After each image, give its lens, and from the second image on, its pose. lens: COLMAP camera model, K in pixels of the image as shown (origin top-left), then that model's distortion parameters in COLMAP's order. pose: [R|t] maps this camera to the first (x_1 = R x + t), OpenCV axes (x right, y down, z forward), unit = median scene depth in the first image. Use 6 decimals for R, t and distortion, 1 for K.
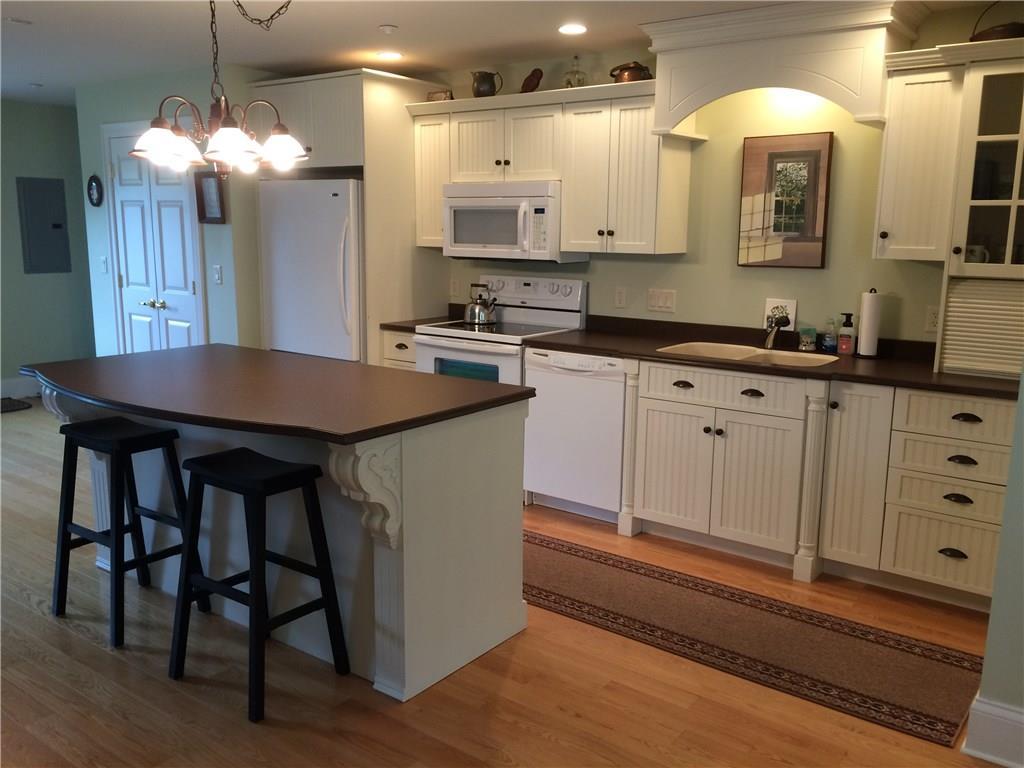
lens RADIAL K [[872.5, 0, 509.6], [0, 872.5, 387.4], [0, 0, 1]] dist [0.082670, -0.109051]
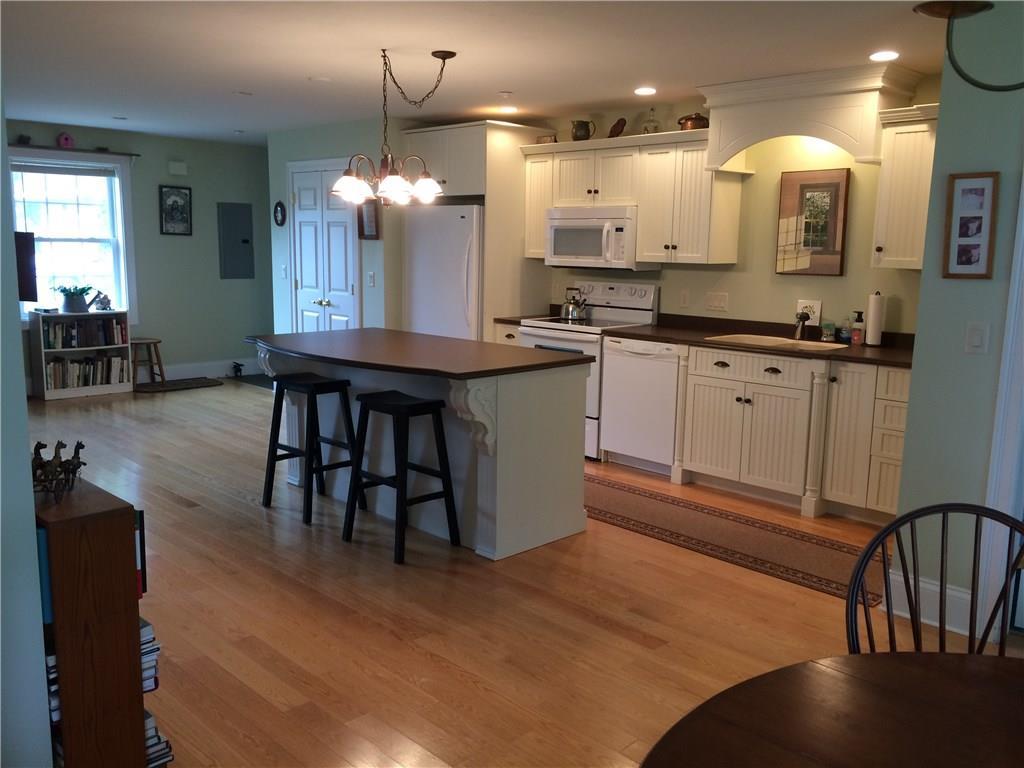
lens RADIAL K [[872.5, 0, 509.6], [0, 872.5, 387.4], [0, 0, 1]] dist [0.082670, -0.109051]
pose [[0.989601, 0.028195, -0.141052, 0.069096], [-0.030901, 0.999377, -0.017032, 0.059684], [0.140484, 0.021214, 0.989856, -0.306558]]
